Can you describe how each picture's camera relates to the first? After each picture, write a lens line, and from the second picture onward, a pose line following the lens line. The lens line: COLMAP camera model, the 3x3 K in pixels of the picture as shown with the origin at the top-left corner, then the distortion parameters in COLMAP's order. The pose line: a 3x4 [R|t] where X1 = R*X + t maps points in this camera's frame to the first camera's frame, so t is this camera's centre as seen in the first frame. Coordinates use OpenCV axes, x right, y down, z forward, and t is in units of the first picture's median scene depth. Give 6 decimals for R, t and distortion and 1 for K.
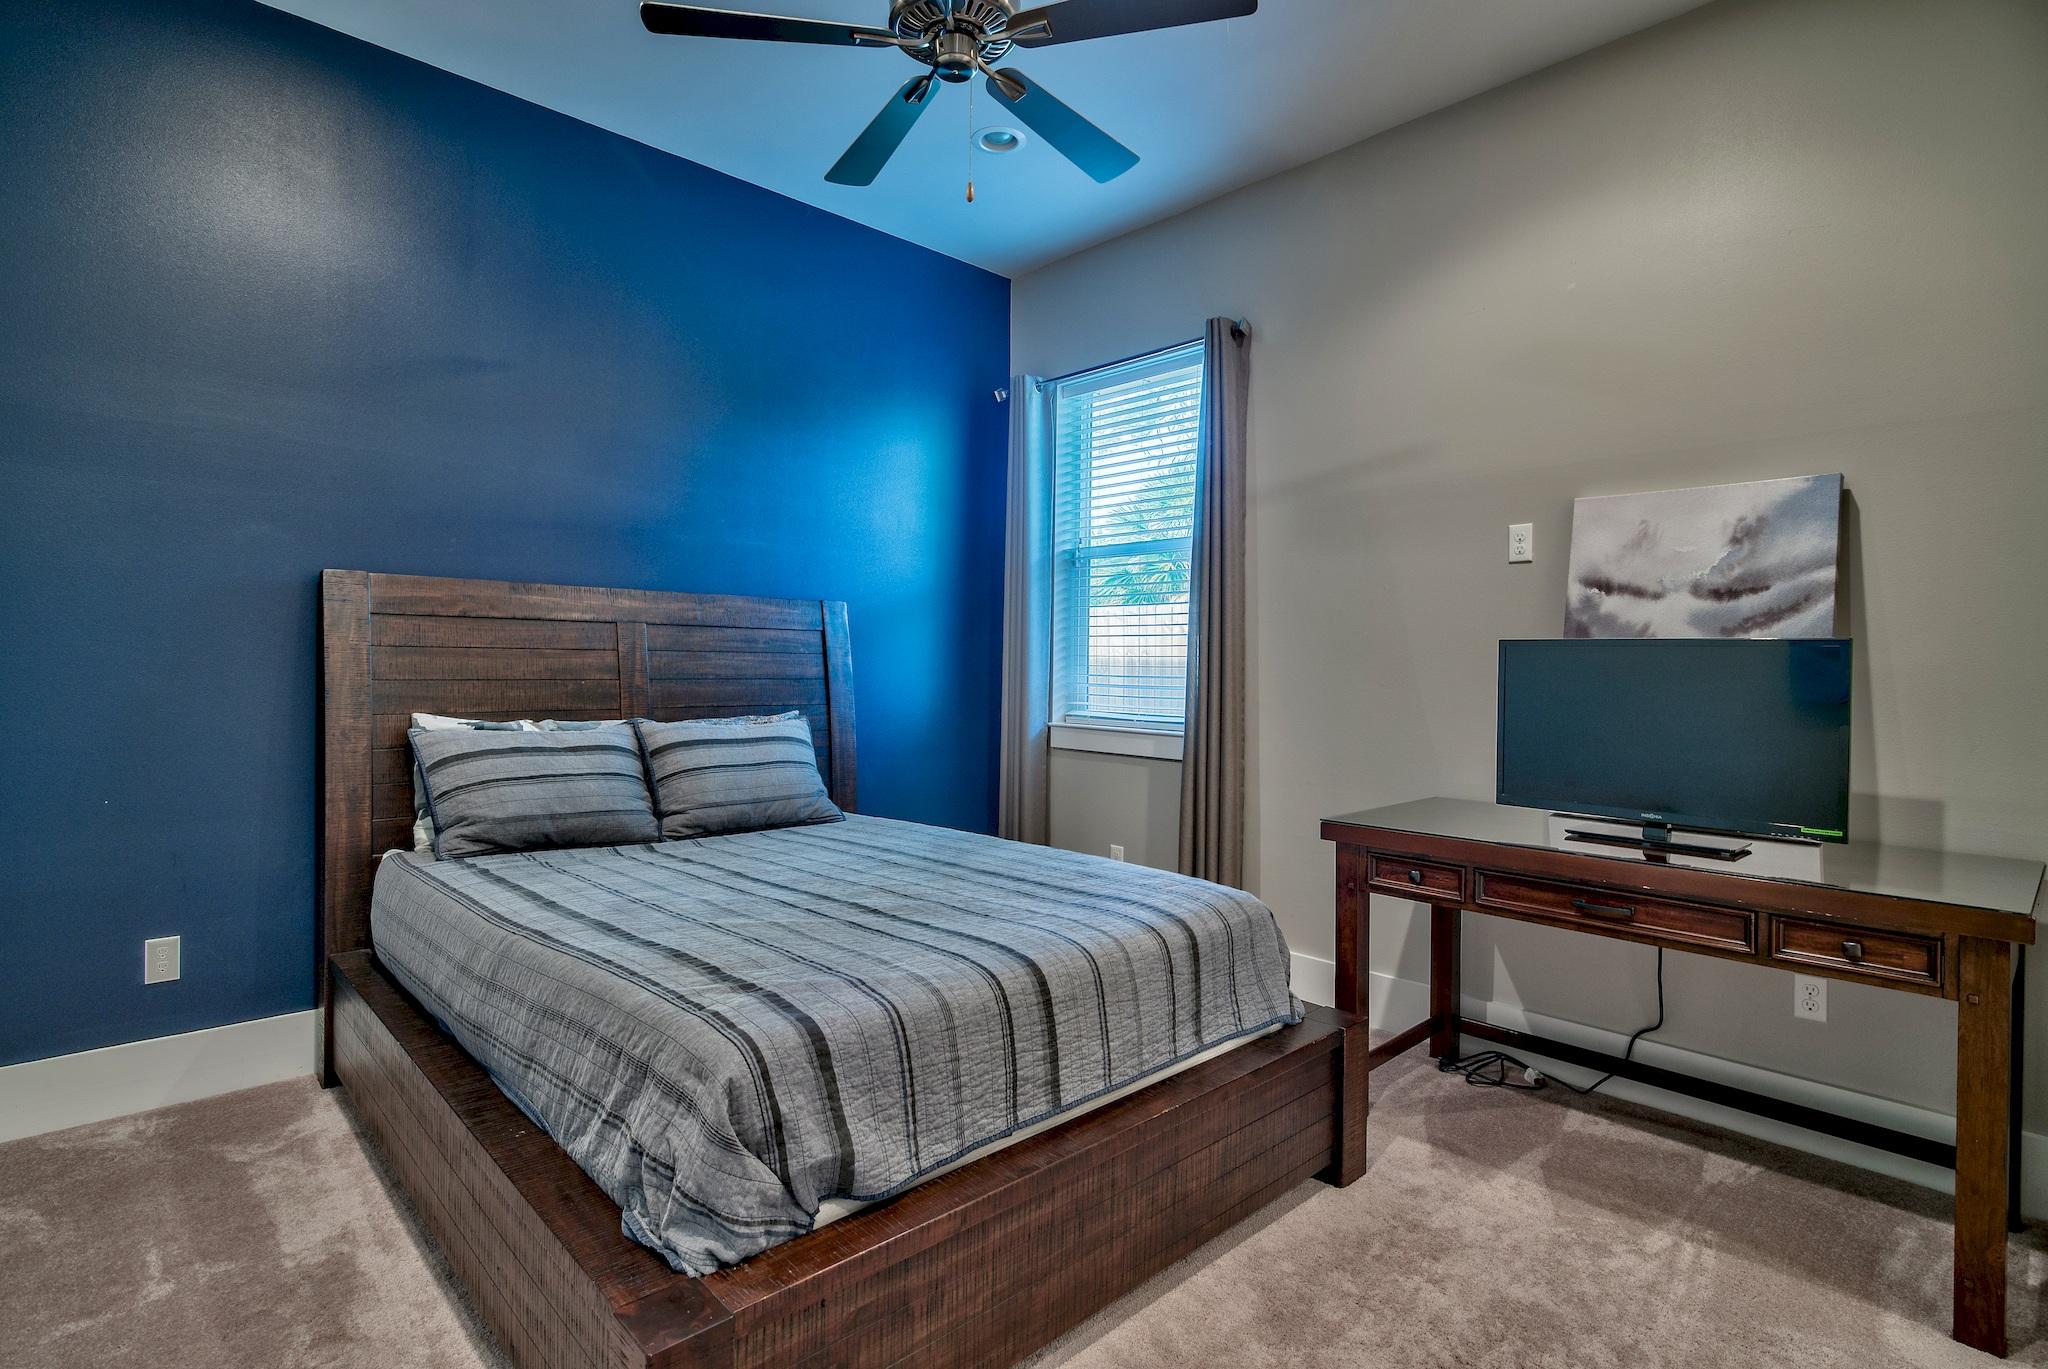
lens RADIAL K [[1022.2, 0, 1009.4], [0, 1022.2, 673.8], [0, 0, 1]] dist [-0.002191, -0.000935]
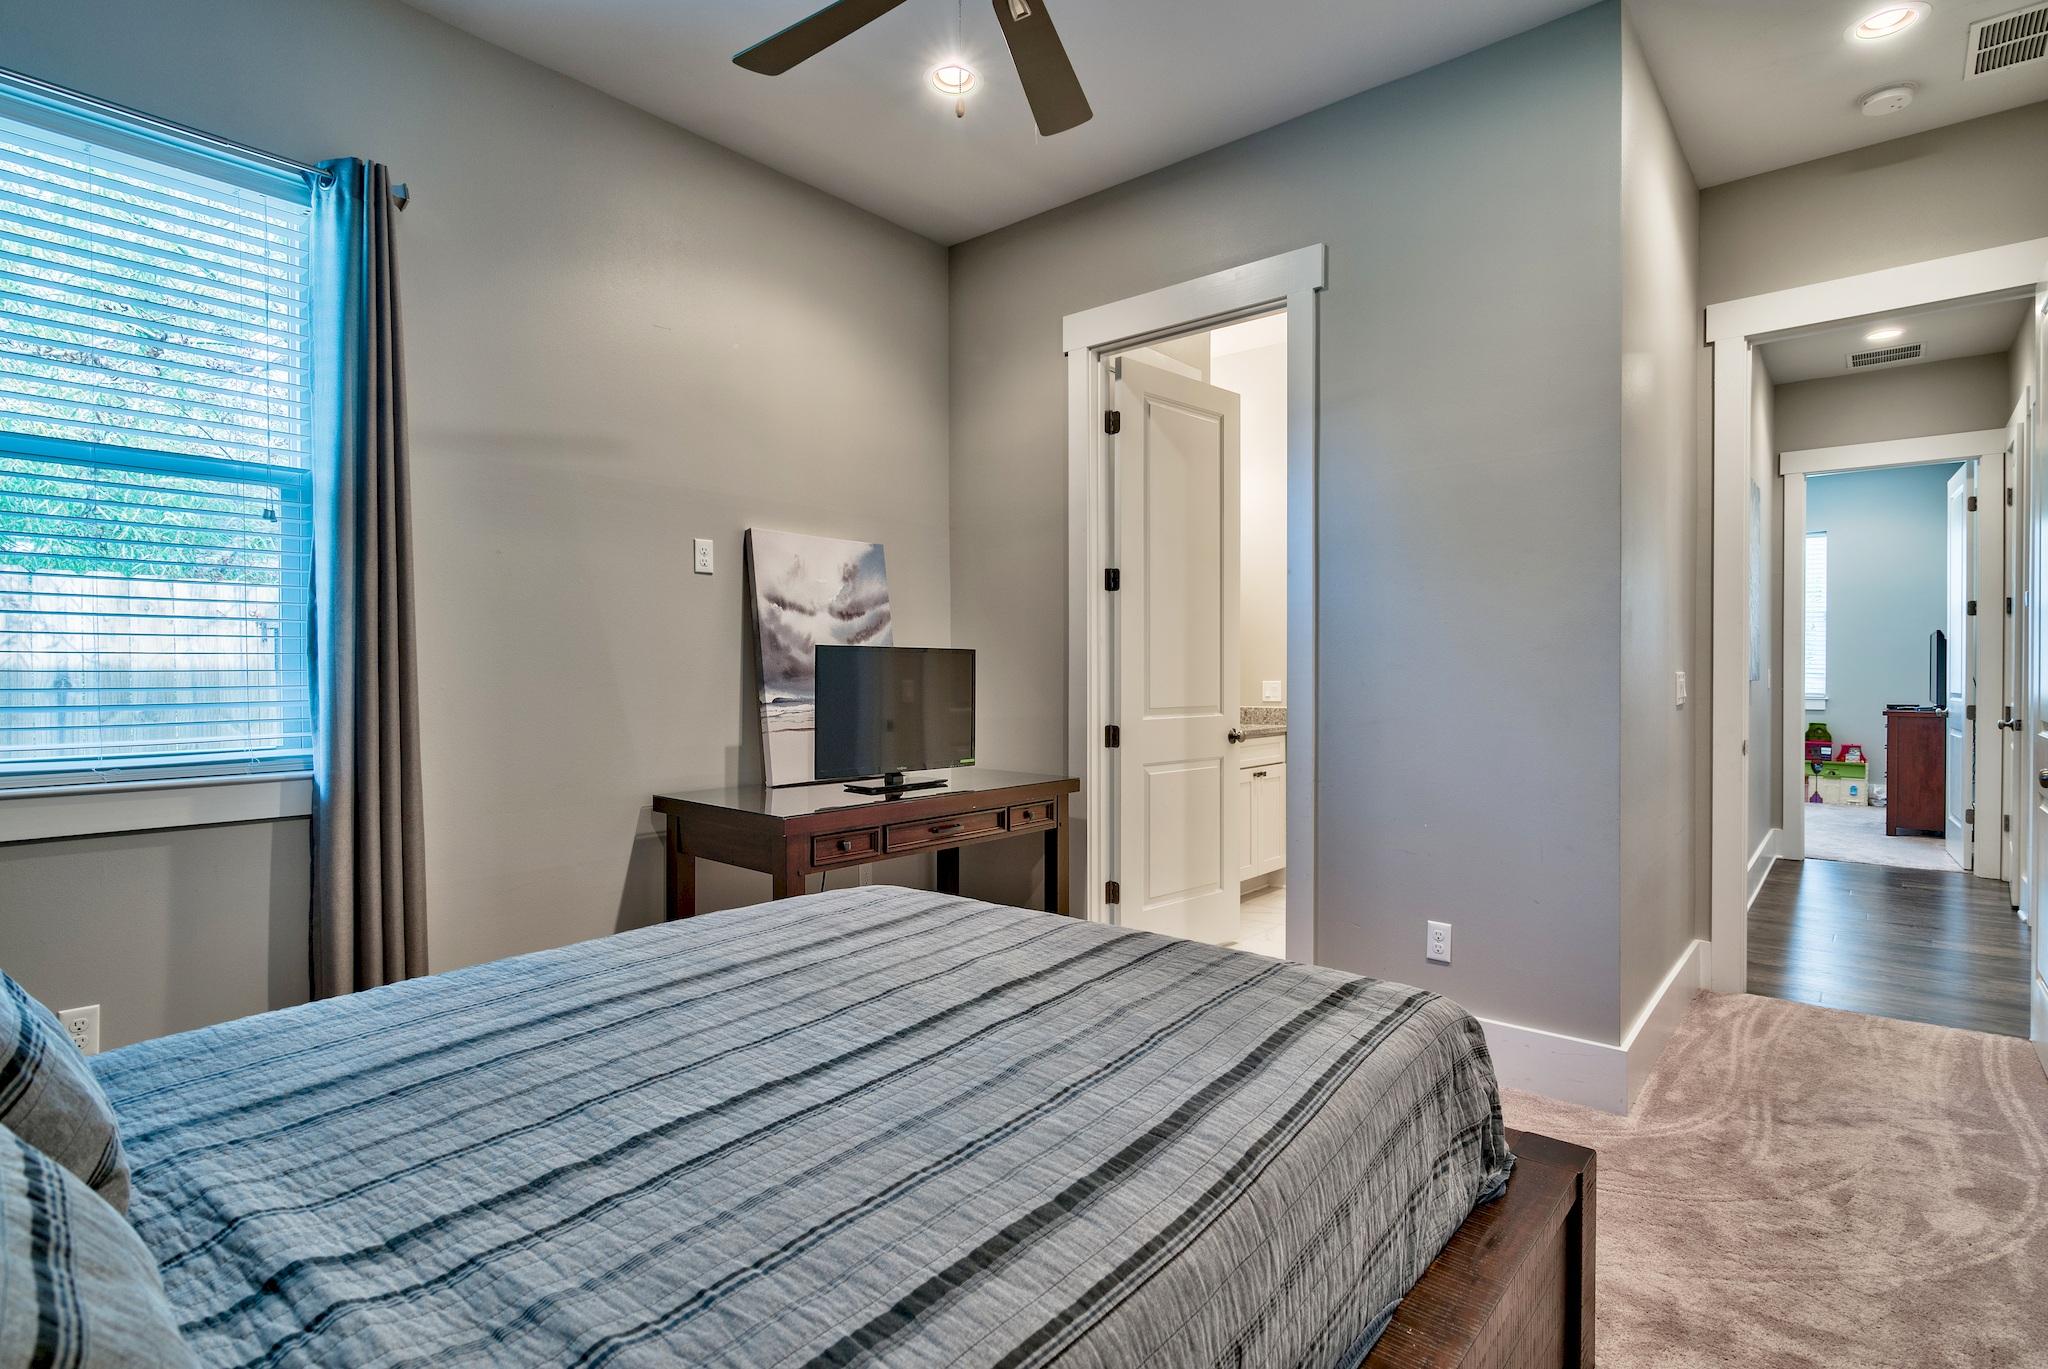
lens RADIAL K [[1022.2, 0, 1009.4], [0, 1022.2, 673.8], [0, 0, 1]] dist [-0.002191, -0.000935]
pose [[-0.153314, -0.012104, 0.988103, -0.753192], [0.014106, 0.999796, 0.014436, -0.012447], [-0.988077, 0.016151, -0.153112, 0.966510]]
